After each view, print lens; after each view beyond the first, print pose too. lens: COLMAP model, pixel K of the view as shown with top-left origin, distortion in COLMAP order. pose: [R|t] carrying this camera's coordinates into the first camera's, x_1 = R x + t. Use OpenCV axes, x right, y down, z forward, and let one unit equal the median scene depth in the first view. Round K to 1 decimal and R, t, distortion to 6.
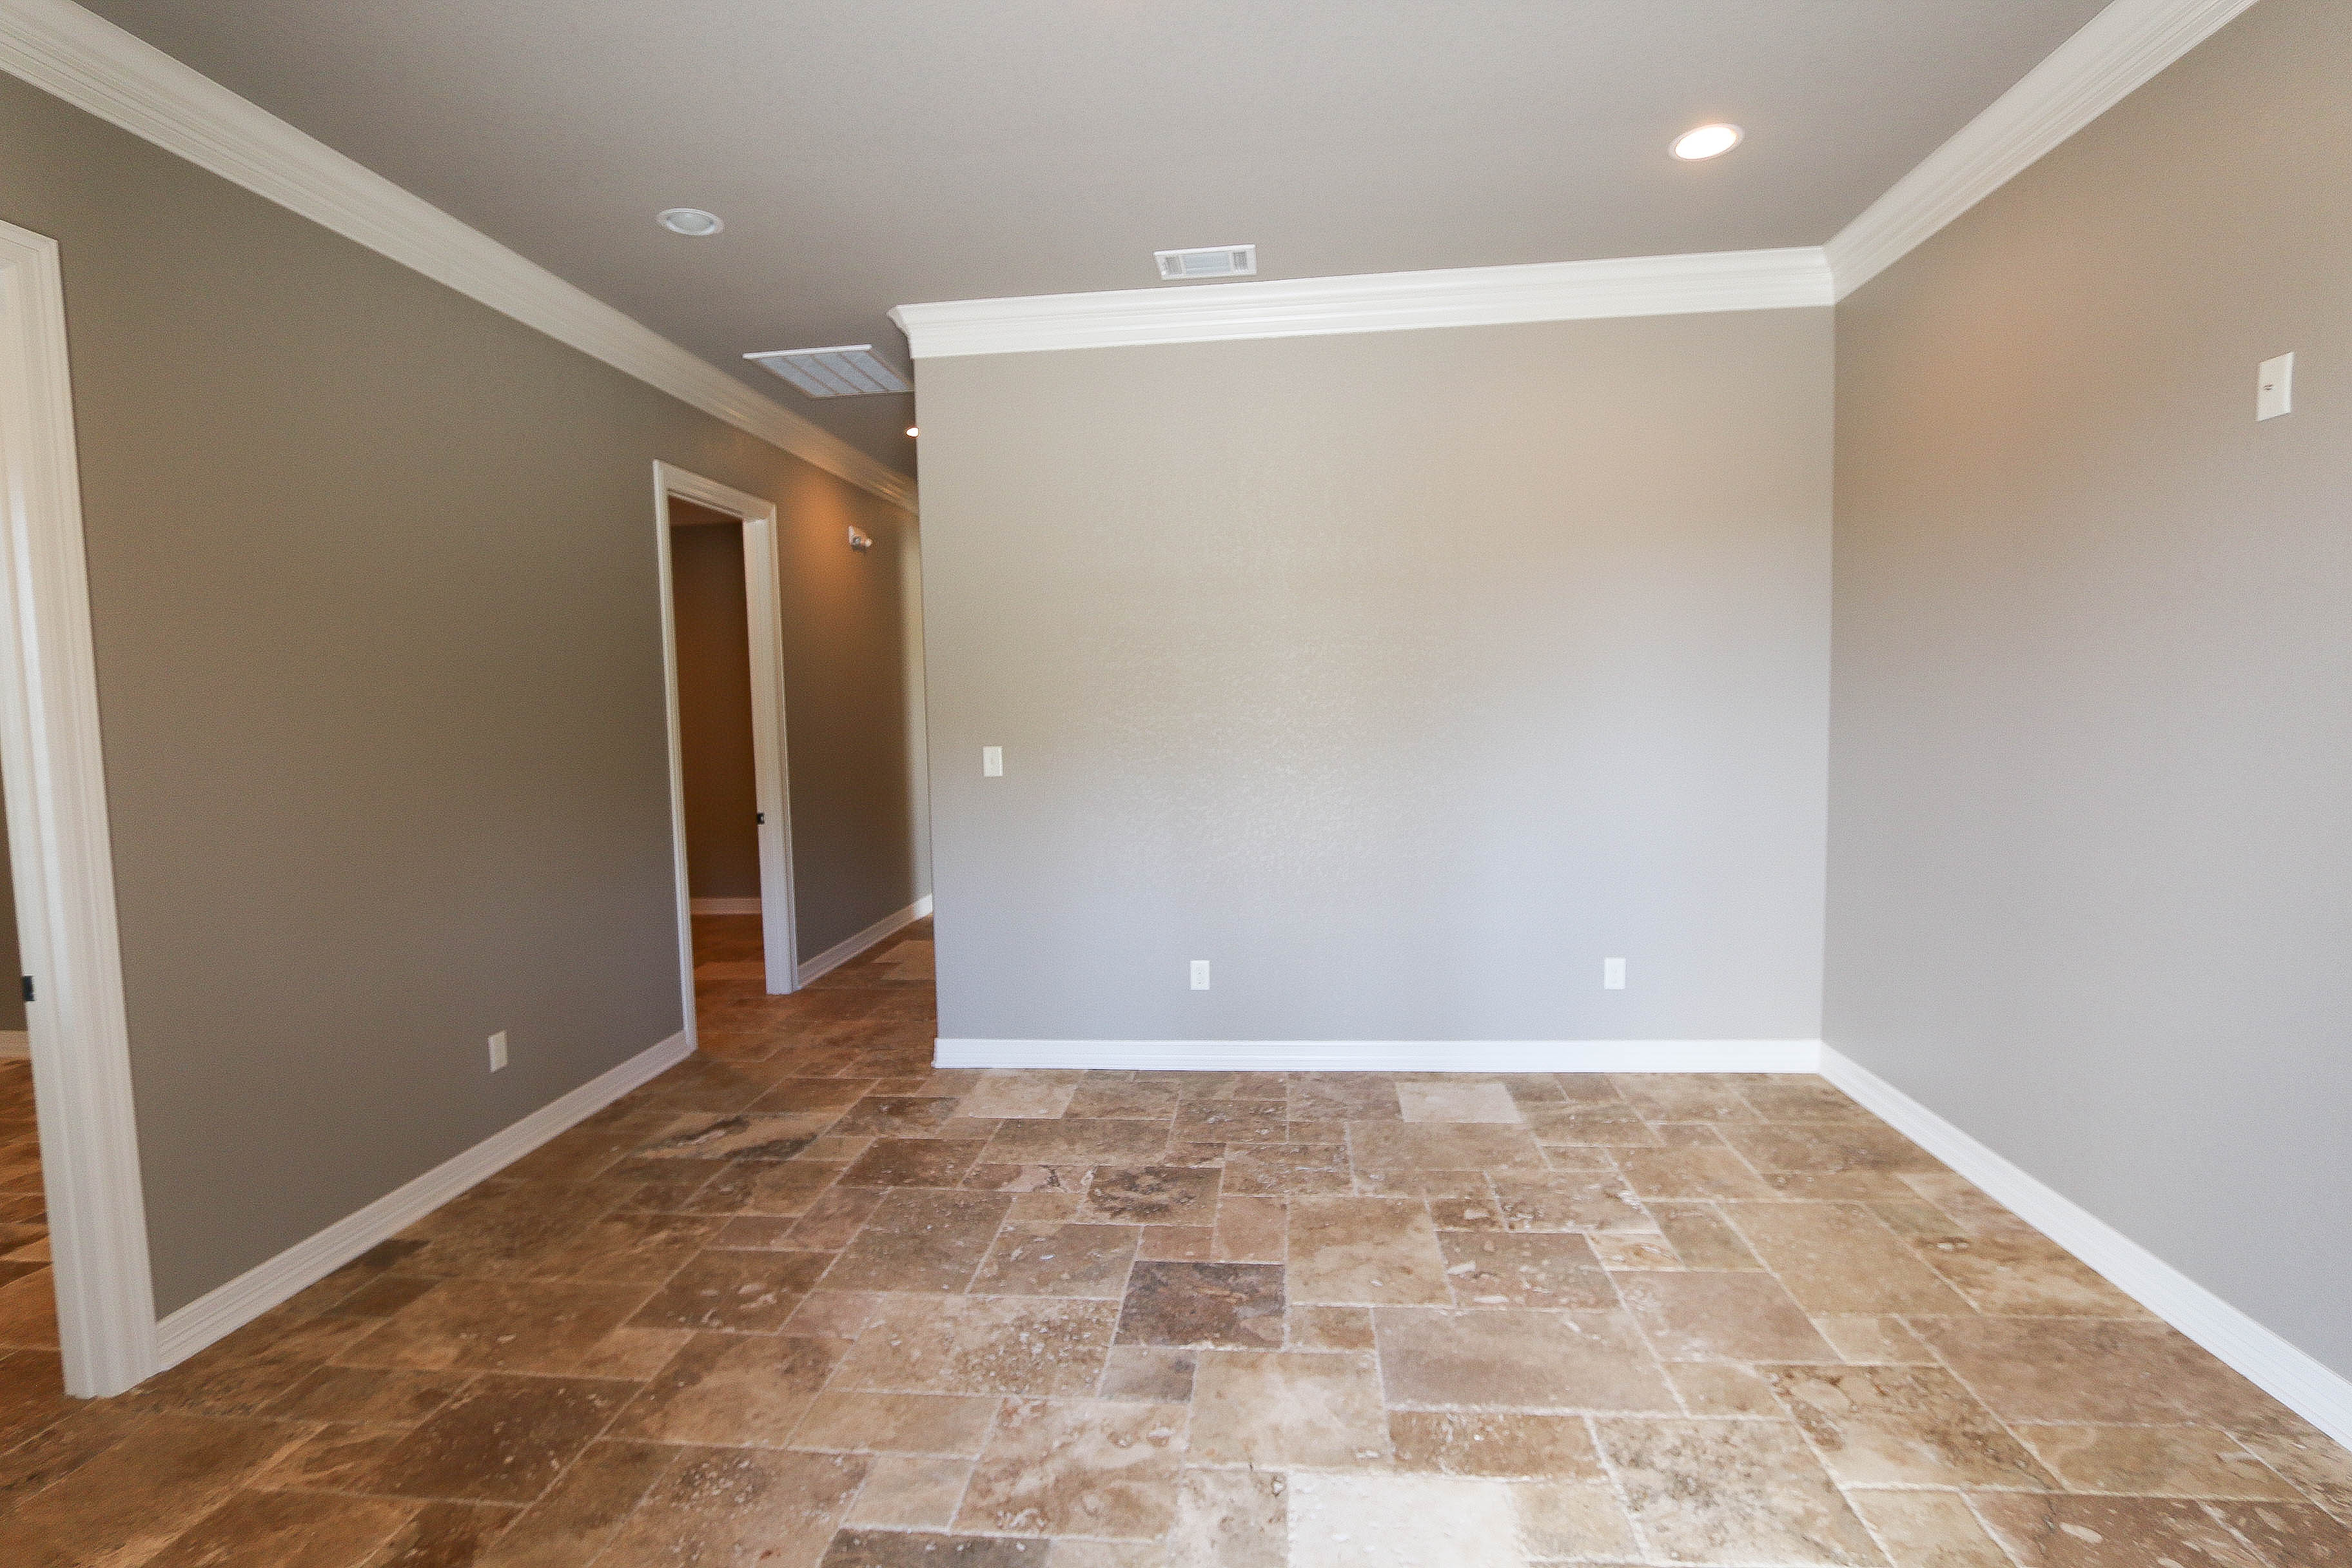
lens RADIAL K [[1134.3, 0, 1174.7], [0, 1134.3, 783.0], [0, 0, 1]] dist [0.000849, -0.000329]
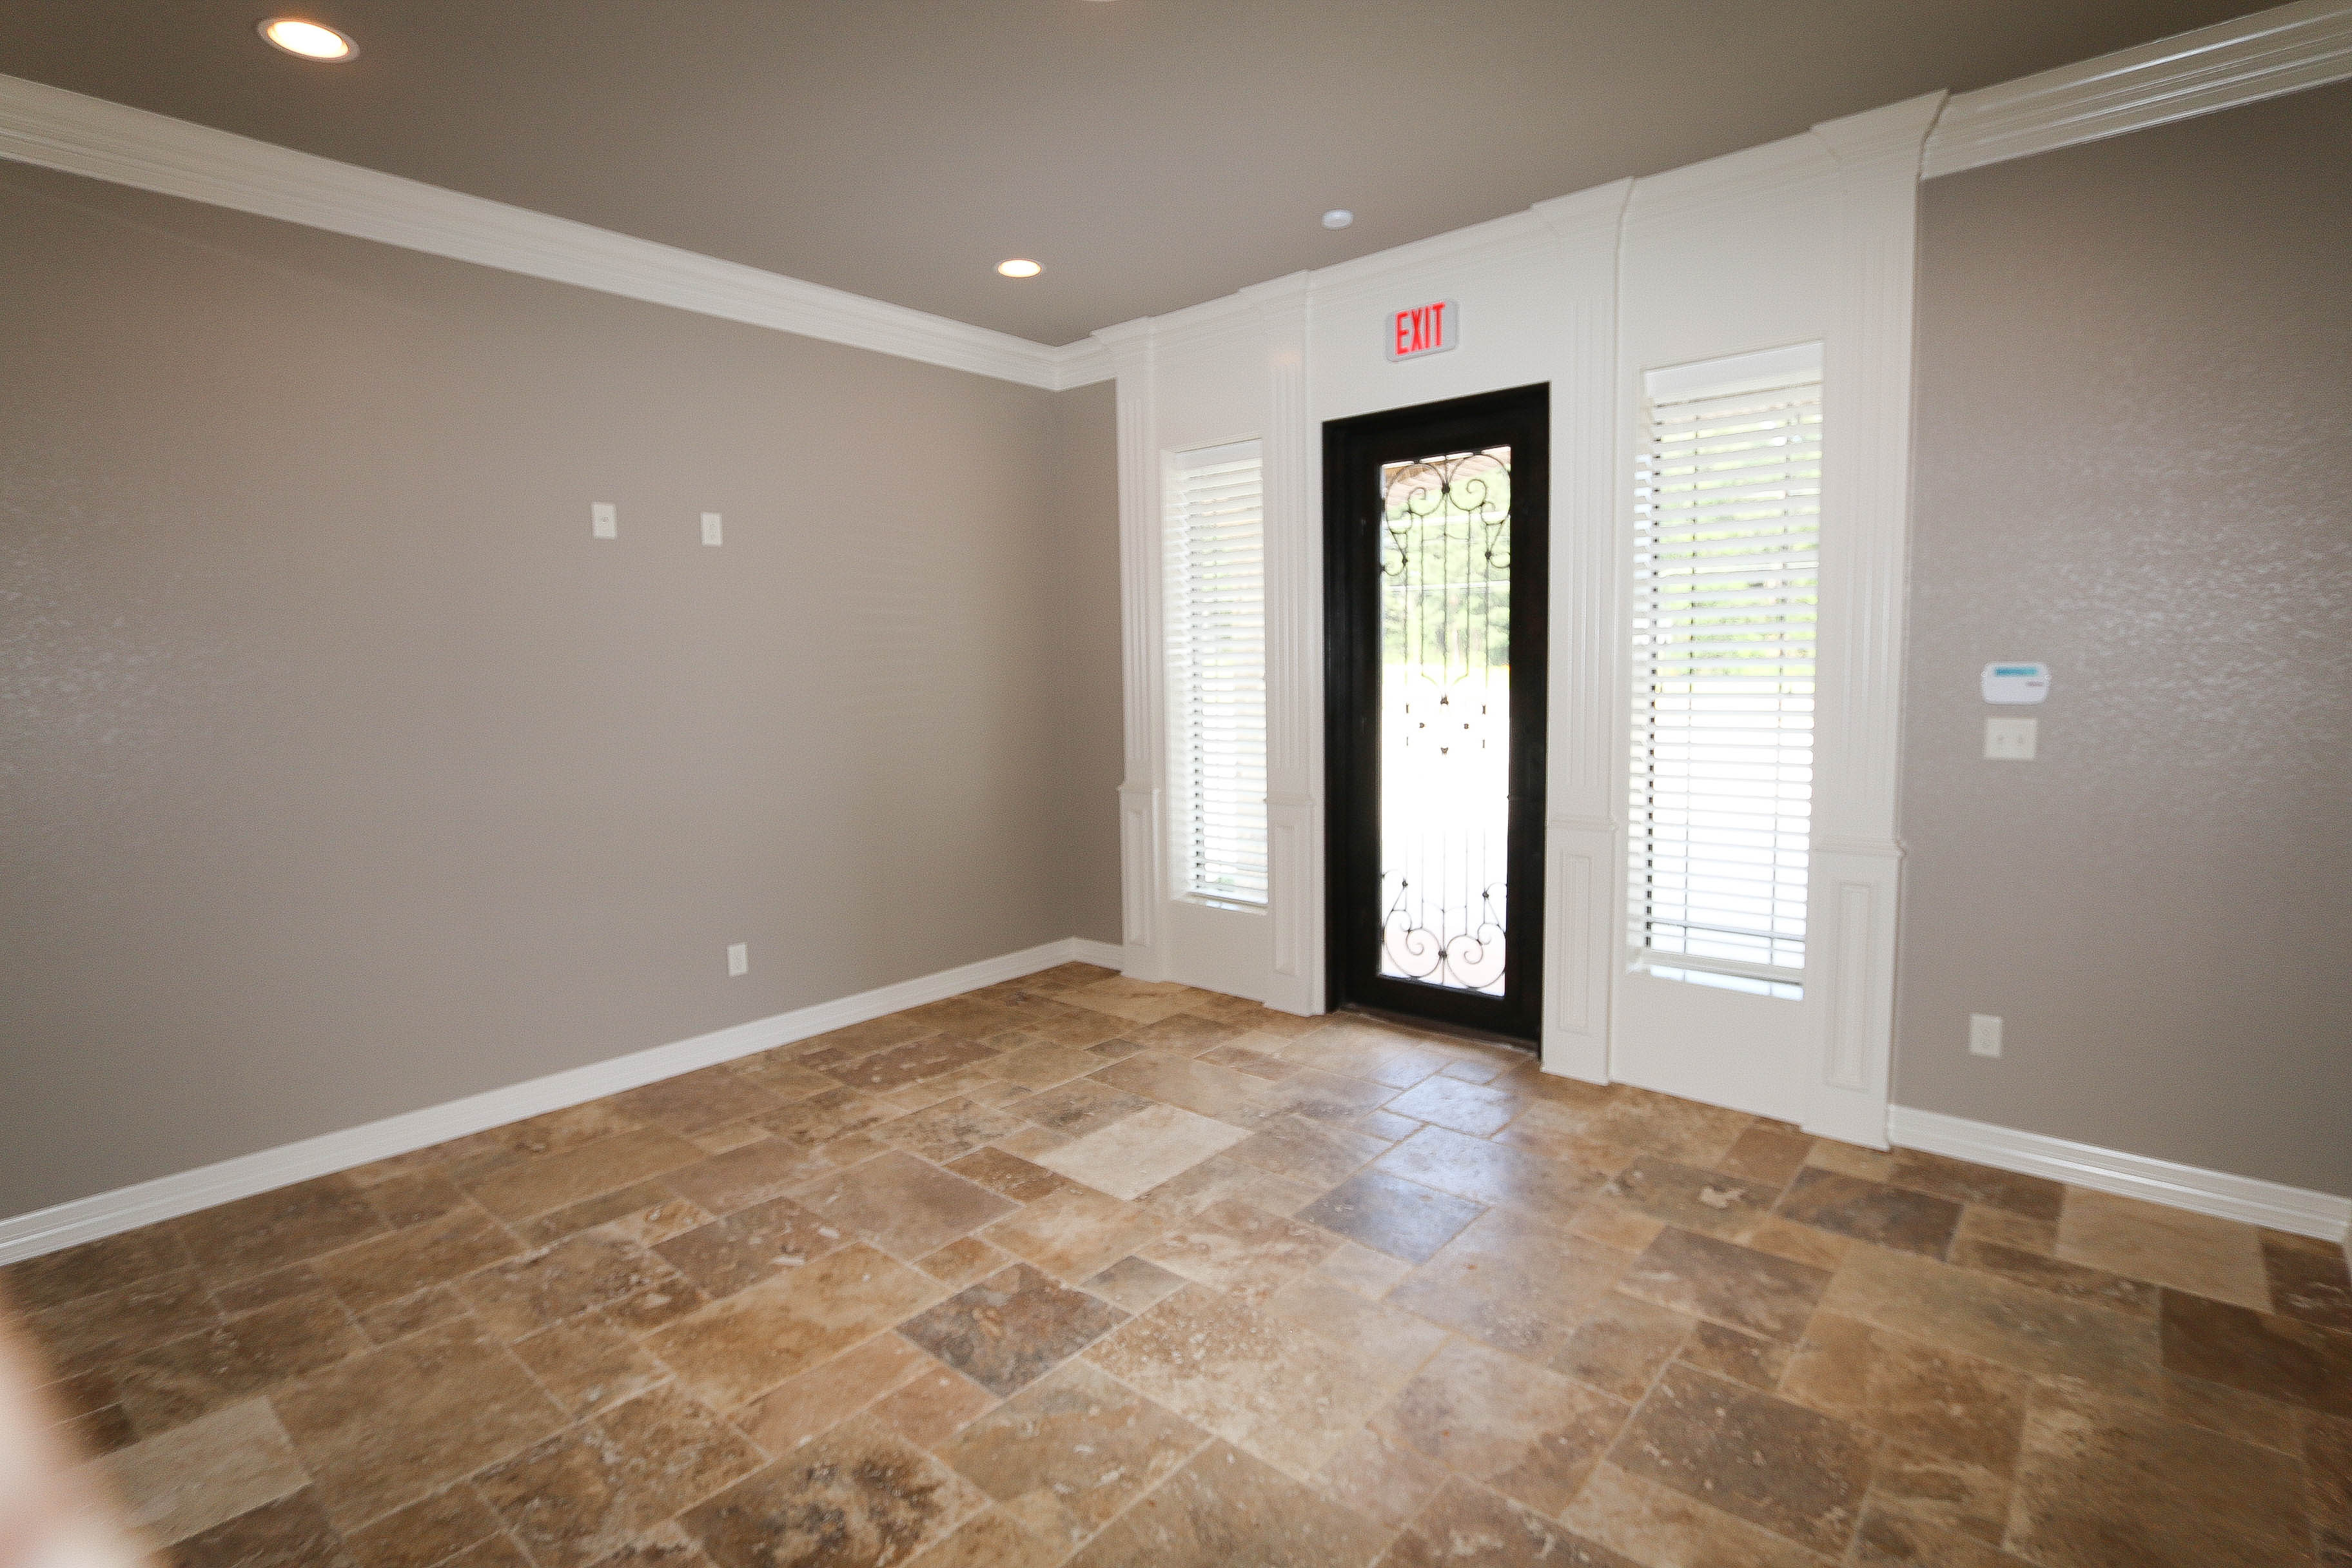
lens RADIAL K [[1134.3, 0, 1177.8], [0, 1134.3, 782.3], [0, 0, 1]] dist [0.000849, -0.000329]
pose [[-0.818499, -0.014451, 0.574326, -0.633478], [0.081833, 0.986558, 0.141446, -0.105283], [-0.568650, 0.162773, -0.806314, 1.651656]]
